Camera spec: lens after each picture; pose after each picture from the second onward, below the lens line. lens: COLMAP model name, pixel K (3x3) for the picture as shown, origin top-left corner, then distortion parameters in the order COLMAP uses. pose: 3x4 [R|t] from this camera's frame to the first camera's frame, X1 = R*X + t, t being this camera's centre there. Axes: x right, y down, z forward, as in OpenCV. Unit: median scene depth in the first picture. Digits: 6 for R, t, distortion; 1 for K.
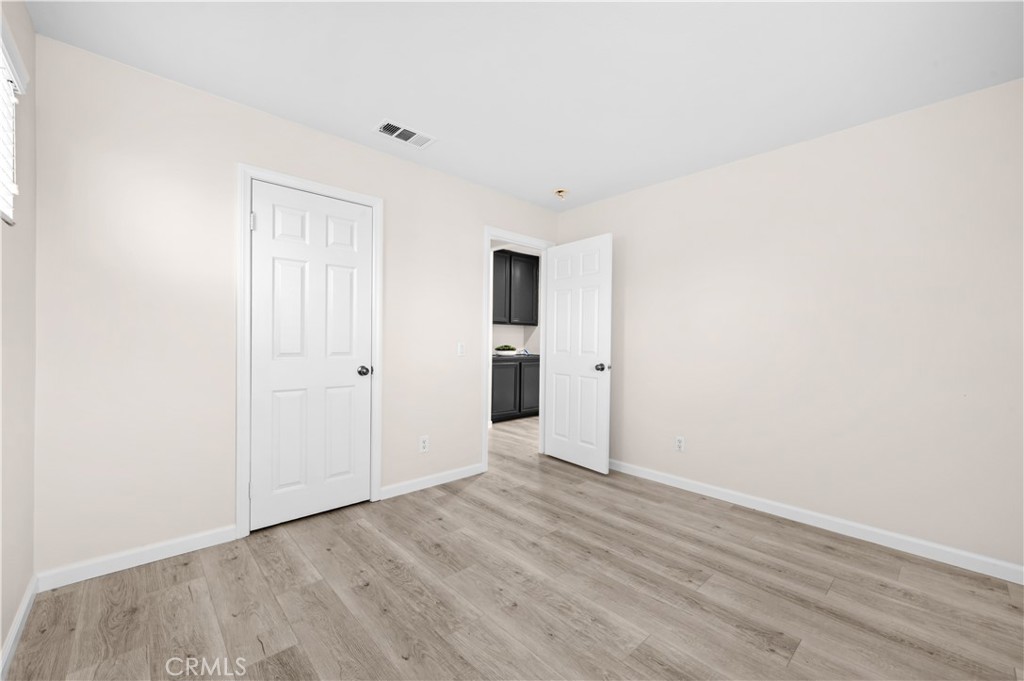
lens RADIAL K [[410.8, 0, 512.2], [0, 410.8, 341.8], [0, 0, 1]] dist [0.000168, 0.000009]
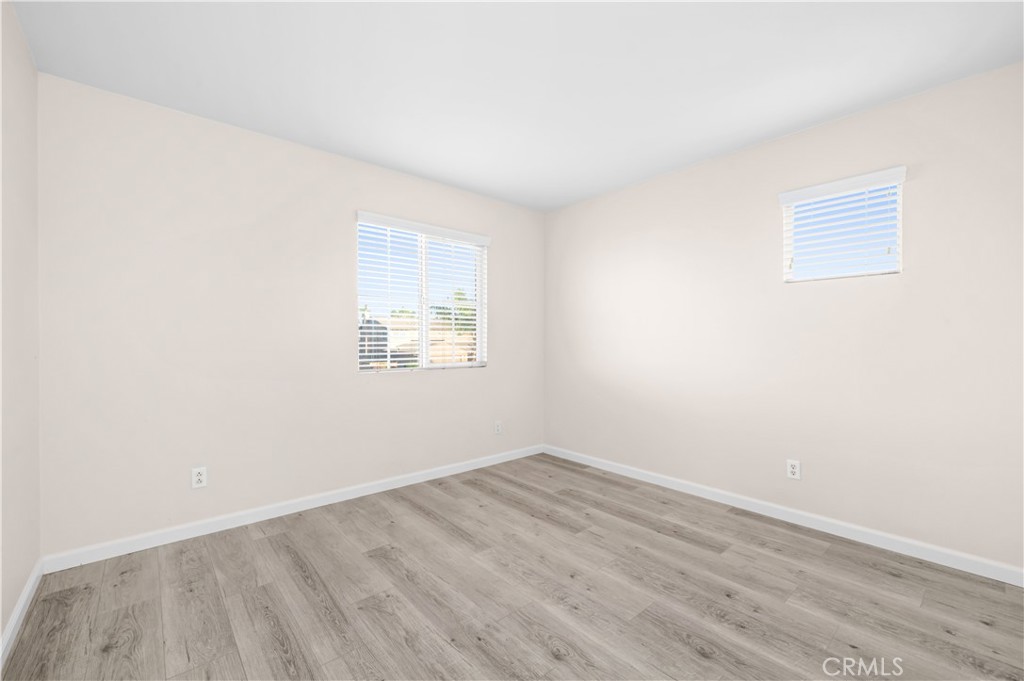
lens RADIAL K [[428.5, 0, 511.8], [0, 428.5, 340.8], [0, 0, 1]] dist [-0.001002, -0.000087]
pose [[-0.999386, -0.016498, 0.030917, 0.134240], [-0.016385, 0.999858, 0.003918, -0.005582], [-0.030978, 0.003409, -0.999514, 1.991467]]
